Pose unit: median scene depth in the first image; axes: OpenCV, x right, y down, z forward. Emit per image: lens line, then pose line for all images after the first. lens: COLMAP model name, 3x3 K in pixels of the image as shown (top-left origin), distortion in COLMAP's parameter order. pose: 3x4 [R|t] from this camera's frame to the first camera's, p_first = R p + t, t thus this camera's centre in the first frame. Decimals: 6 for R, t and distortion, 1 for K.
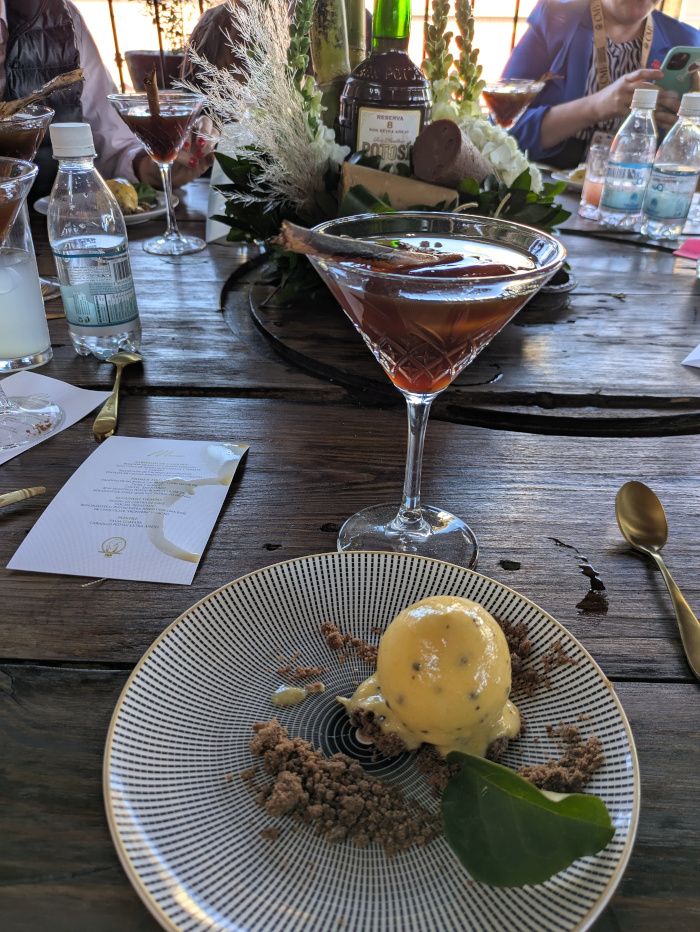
lens RADIAL K [[674.6, 0, 350.6], [0, 674.6, 466.3], [0, 0, 1]] dist [0.001083, 0.002978]
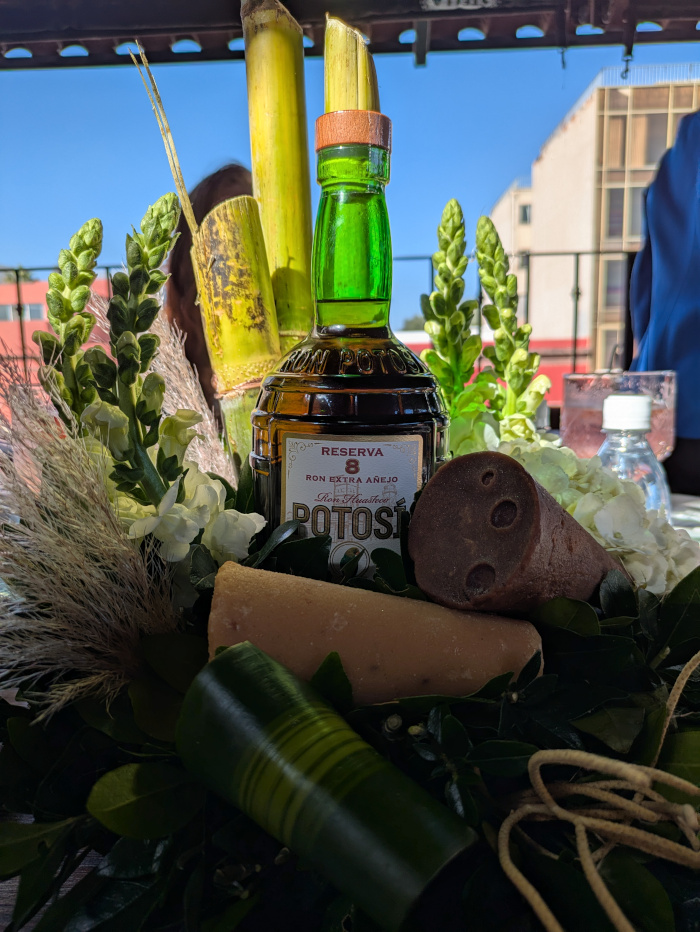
lens RADIAL K [[674.6, 0, 349.2], [0, 674.6, 467.3], [0, 0, 1]] dist [0.001083, 0.002978]
pose [[0.998670, -0.031605, -0.040742, 0.072396], [0.011966, 0.910614, -0.413084, -0.322967], [0.050156, 0.412047, 0.909781, 0.600162]]
